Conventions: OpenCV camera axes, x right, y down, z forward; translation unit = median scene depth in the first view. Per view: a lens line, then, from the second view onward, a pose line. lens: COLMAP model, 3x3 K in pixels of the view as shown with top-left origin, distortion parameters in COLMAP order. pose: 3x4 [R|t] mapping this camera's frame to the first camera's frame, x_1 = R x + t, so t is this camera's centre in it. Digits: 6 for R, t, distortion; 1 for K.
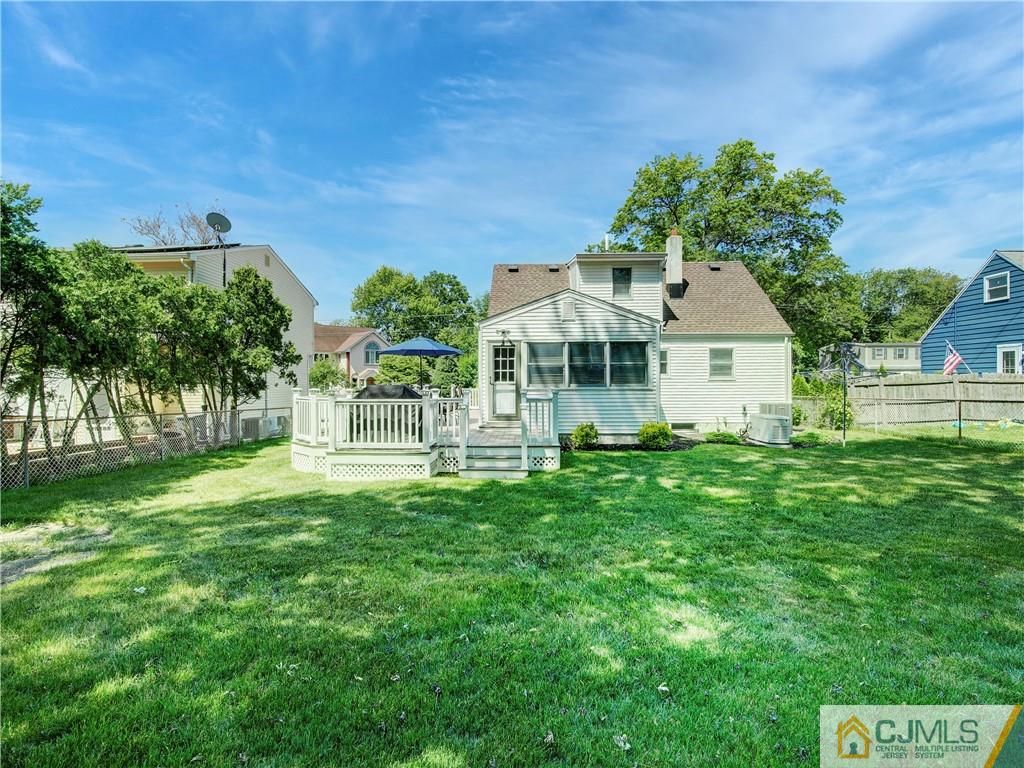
lens RADIAL K [[473.4, 0, 515.1], [0, 473.4, 387.5], [0, 0, 1]] dist [-0.019545, -0.000115]
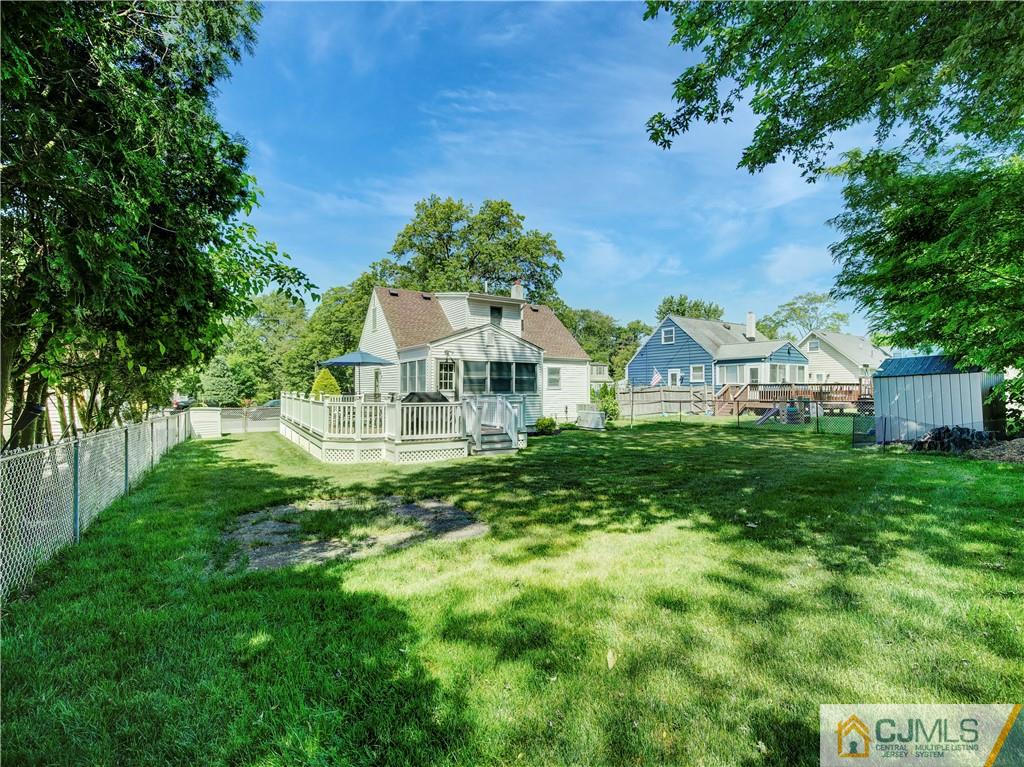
lens RADIAL K [[473.4, 0, 511.4], [0, 473.4, 380.6], [0, 0, 1]] dist [-0.019545, -0.000115]
pose [[0.829435, 0.015132, 0.558399, -0.604235], [0.003046, 0.999496, -0.031610, 0.004441], [-0.558596, 0.027919, 0.828970, -0.181570]]
